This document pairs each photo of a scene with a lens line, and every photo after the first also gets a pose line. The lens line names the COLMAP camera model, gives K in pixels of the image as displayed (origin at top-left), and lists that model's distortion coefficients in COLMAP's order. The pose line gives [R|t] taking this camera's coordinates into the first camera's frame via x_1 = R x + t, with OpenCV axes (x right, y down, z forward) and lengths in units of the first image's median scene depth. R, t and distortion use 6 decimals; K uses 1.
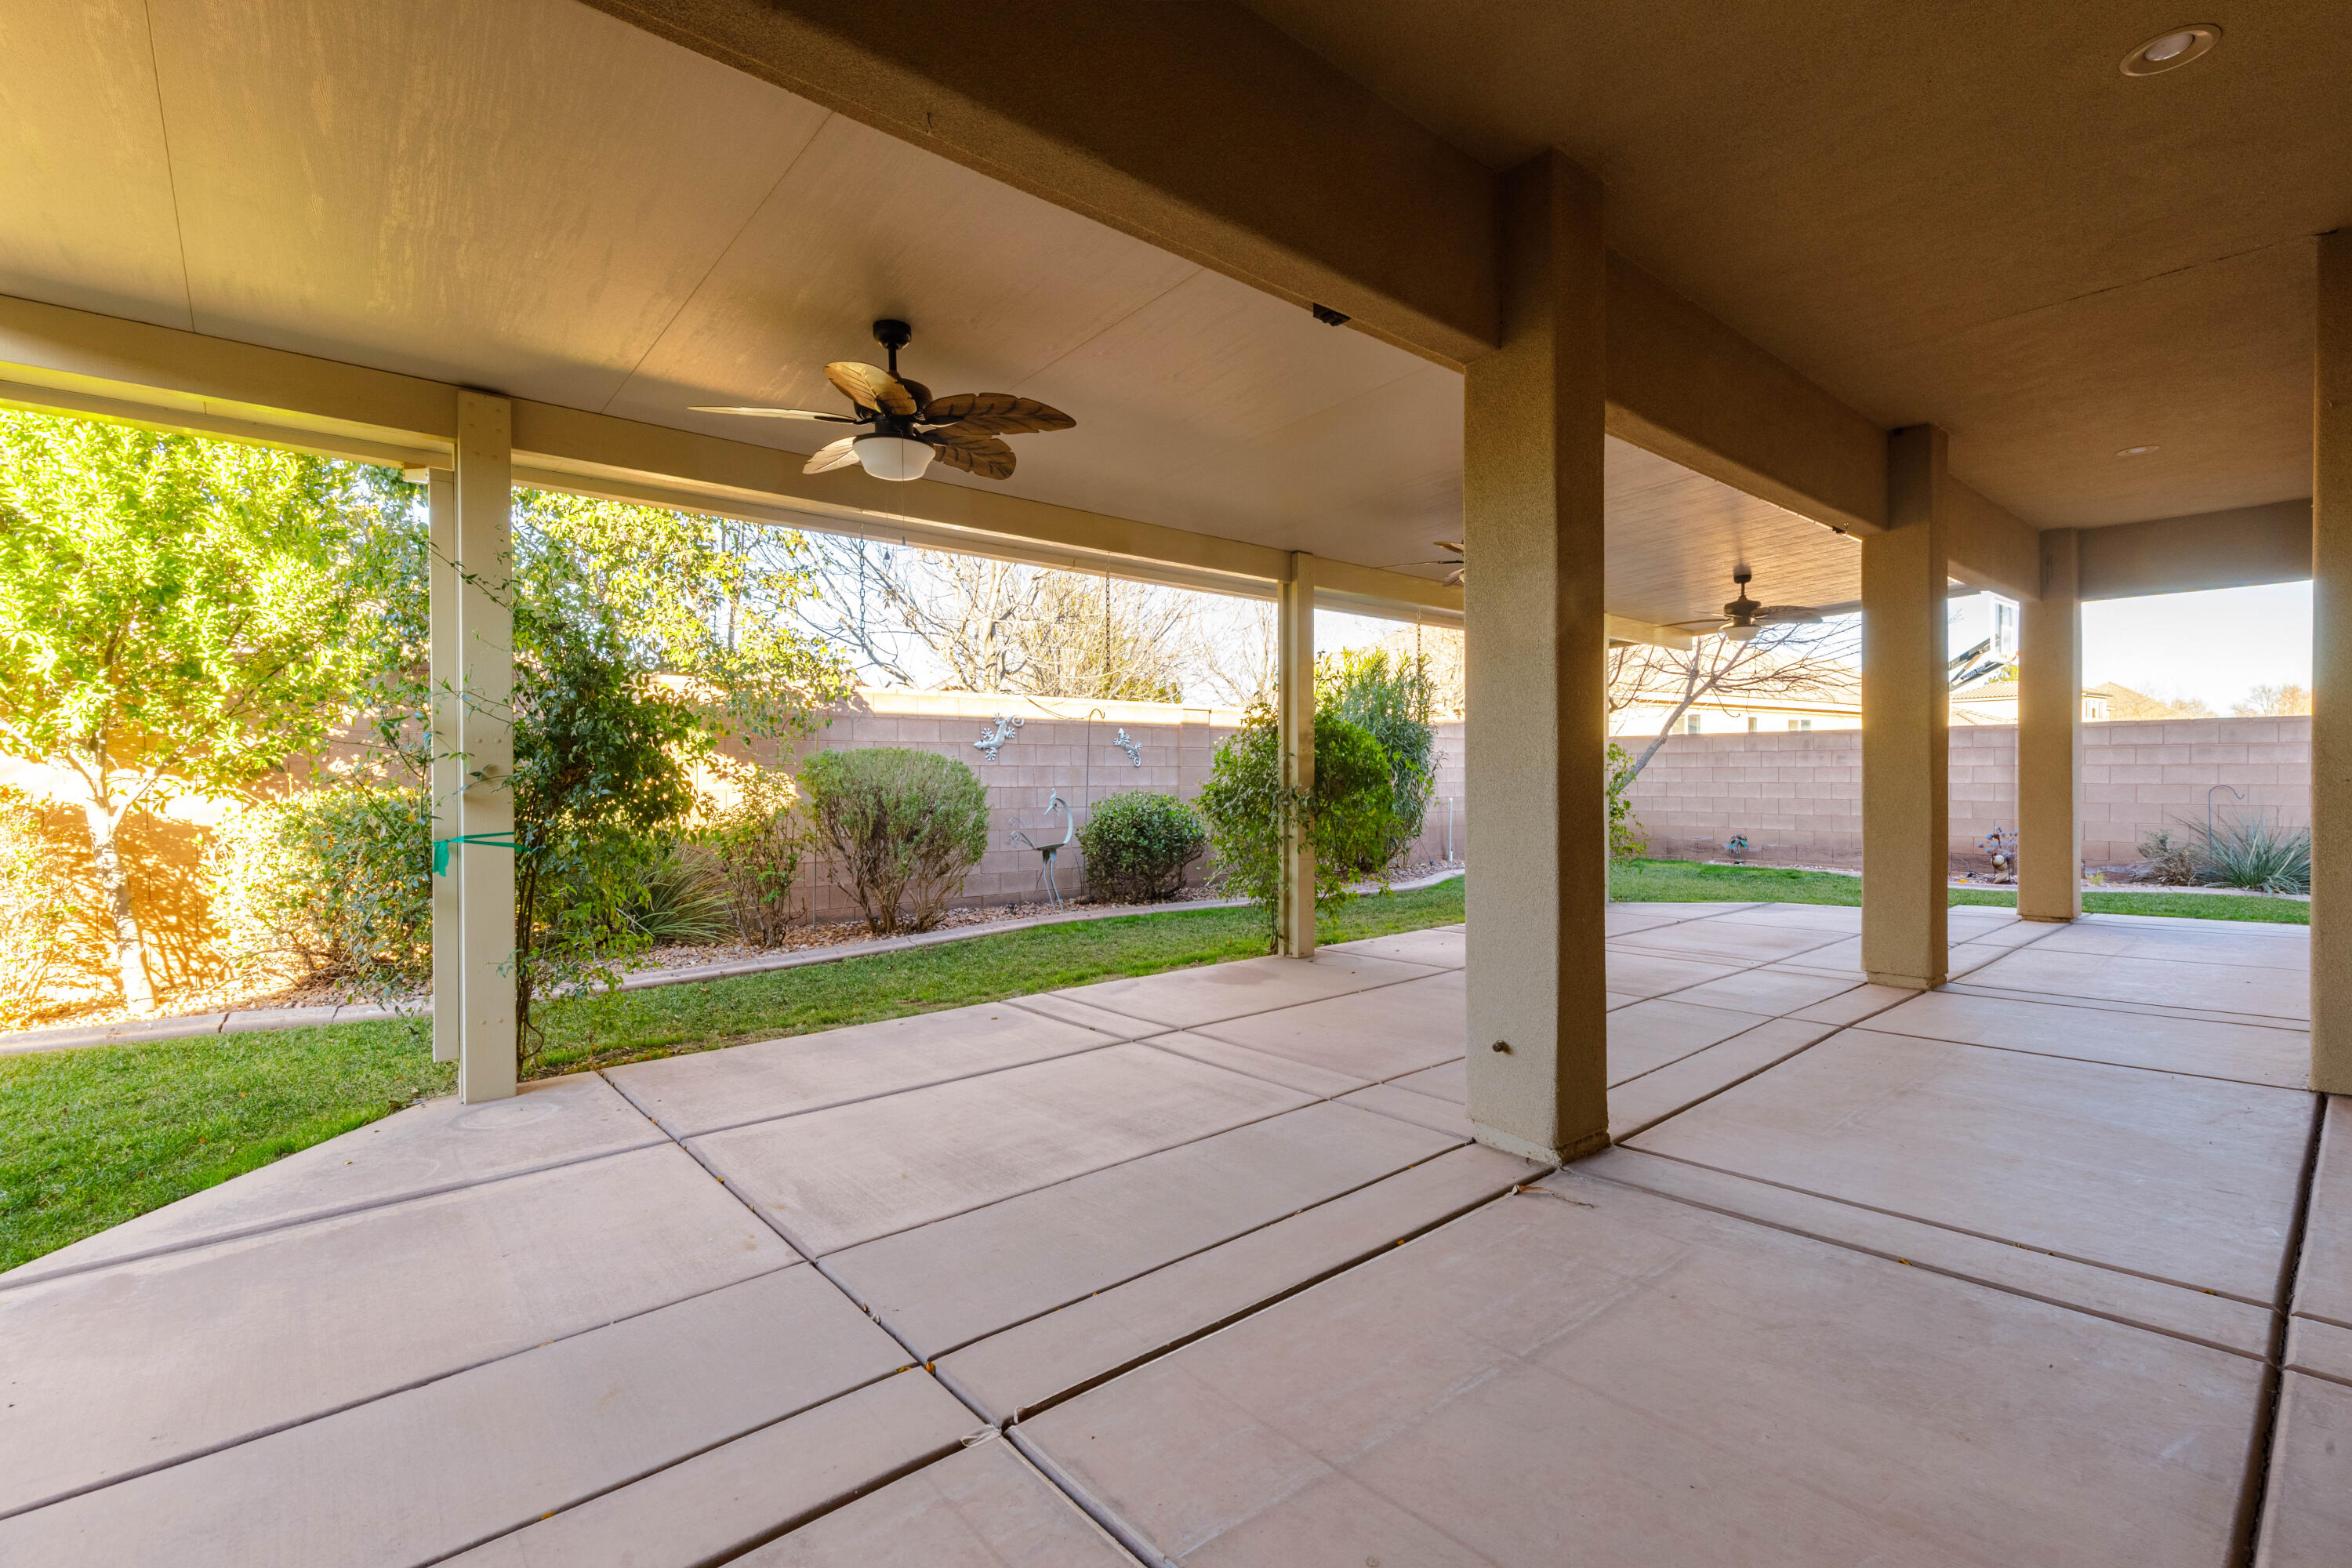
lens RADIAL K [[1051.5, 0, 1178.6], [0, 1051.5, 771.7], [0, 0, 1]] dist [0.005185, 0.000266]
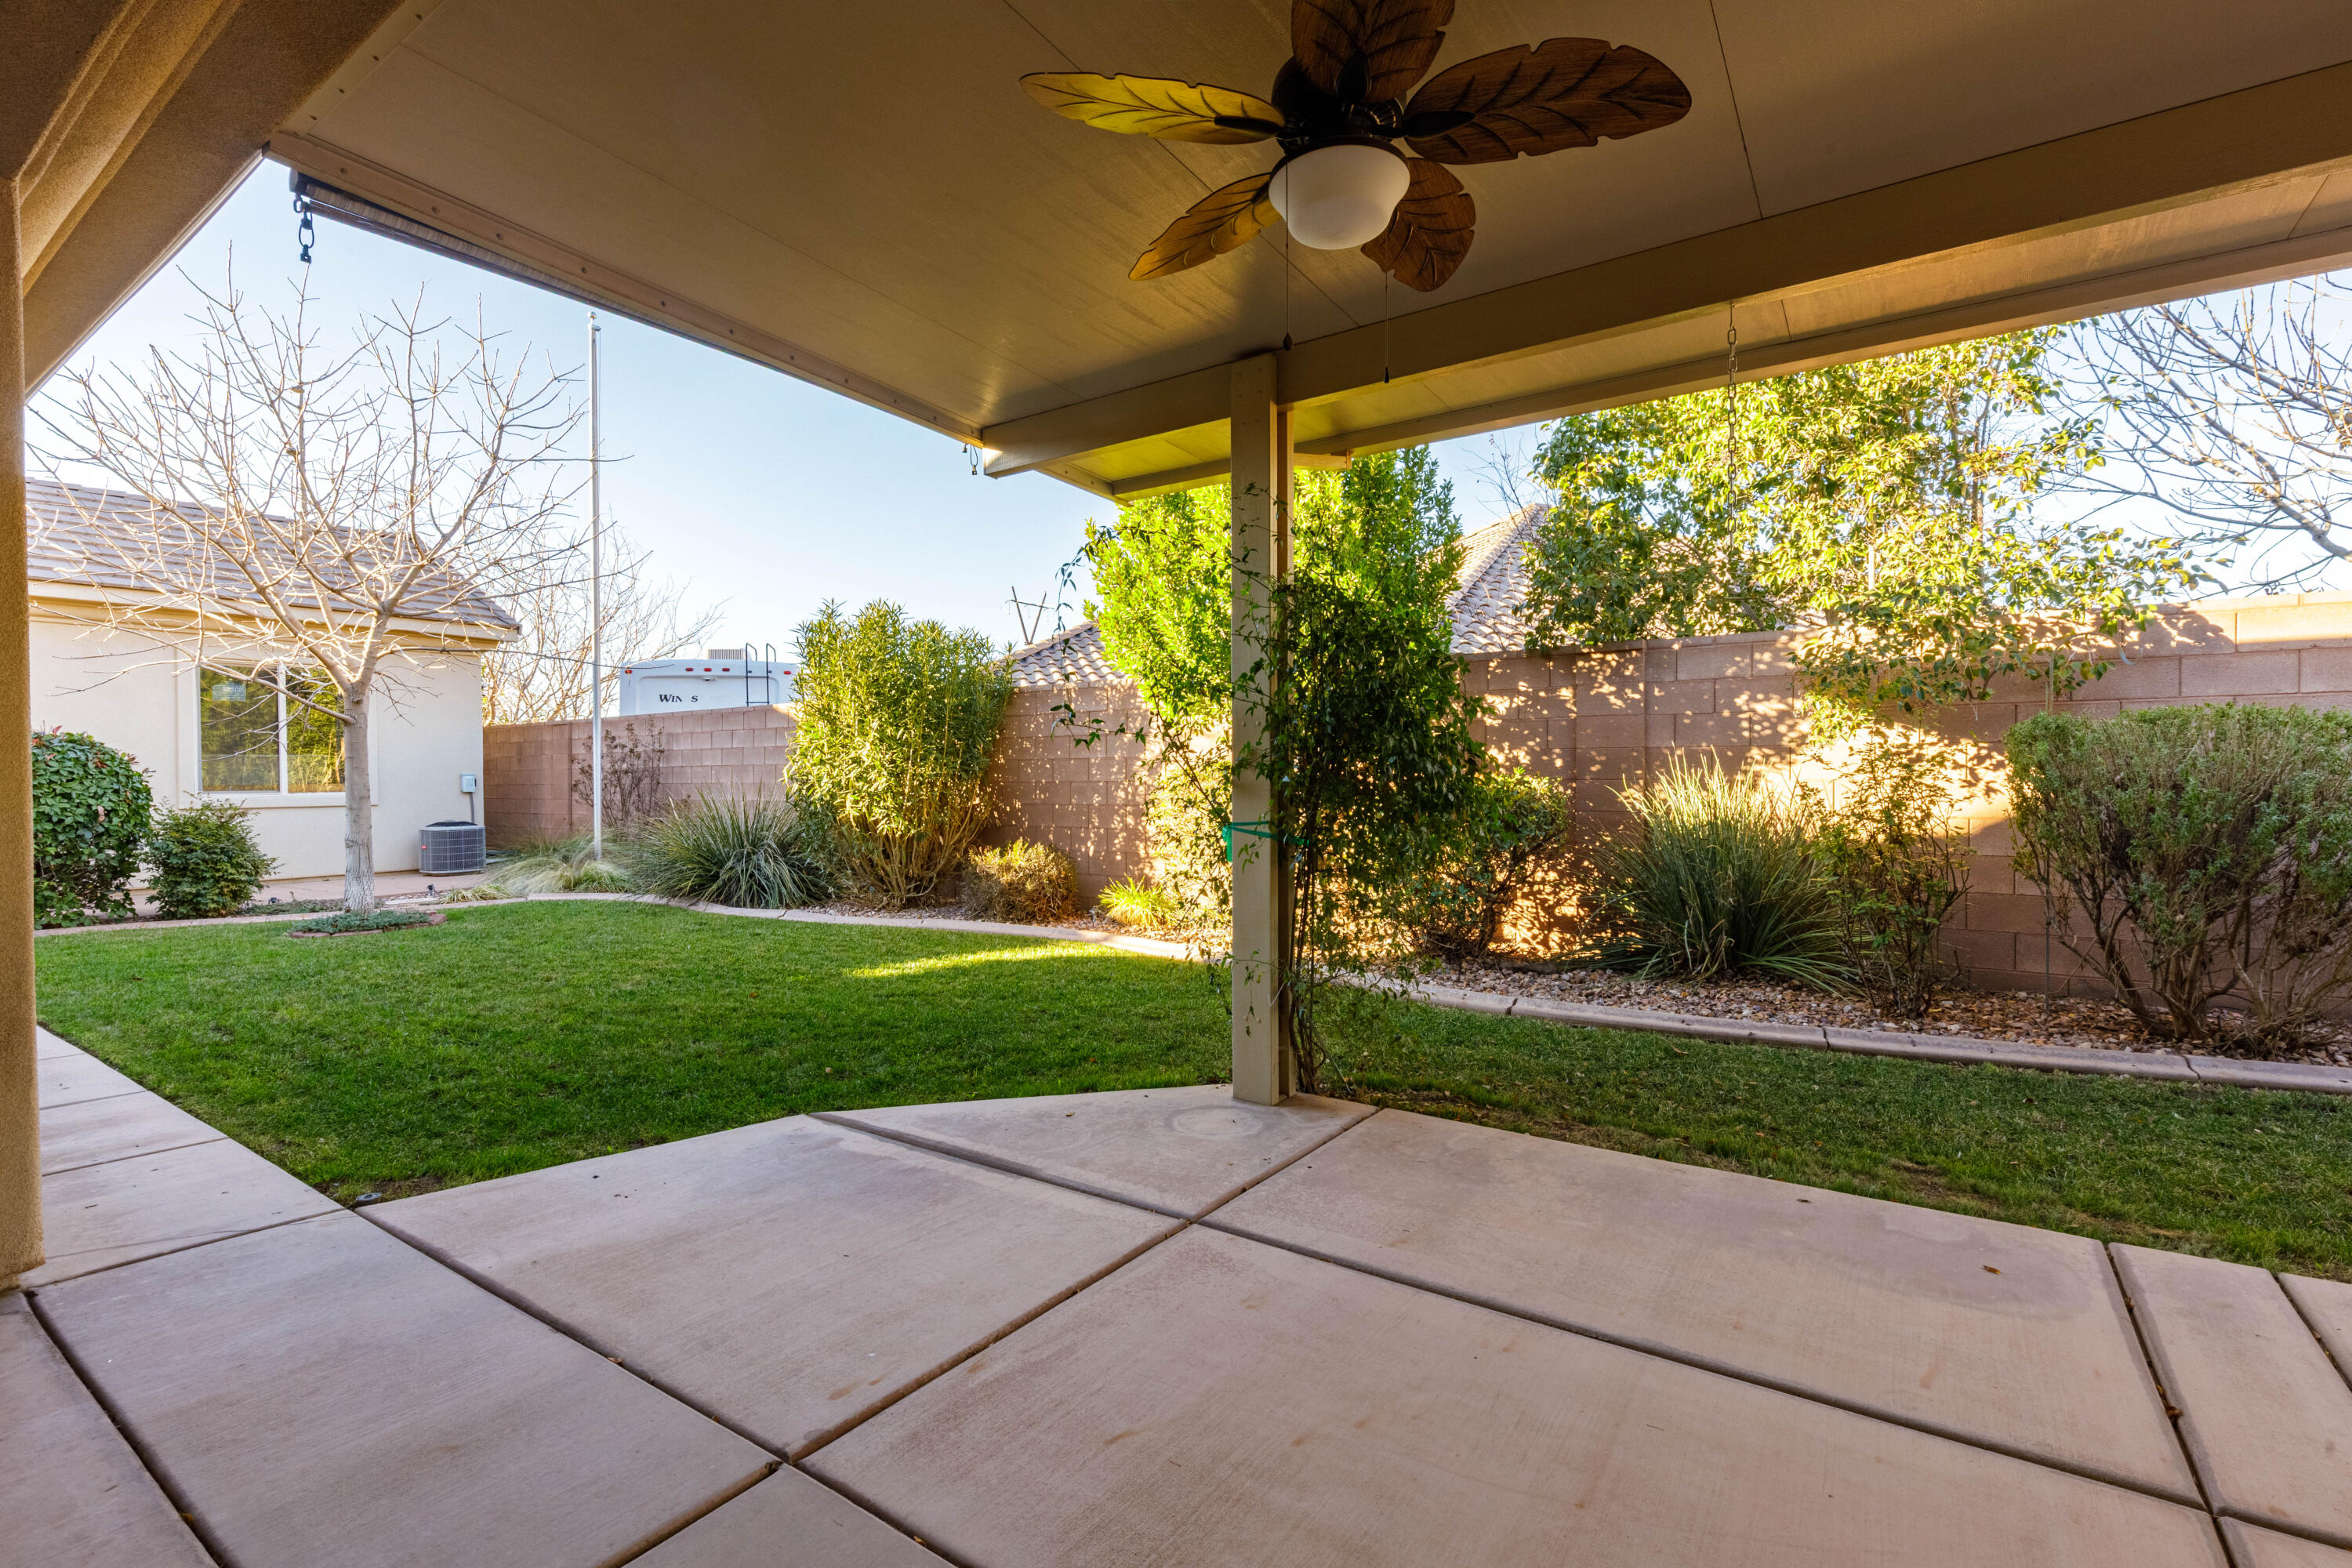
lens RADIAL K [[1051.5, 0, 1178.6], [0, 1051.5, 771.7], [0, 0, 1]] dist [0.005185, 0.000266]
pose [[0.257749, -0.000063, -0.966212, 0.236764], [0.008446, 0.999962, 0.002188, 0.012505], [0.966175, -0.008724, 0.257740, 0.681414]]
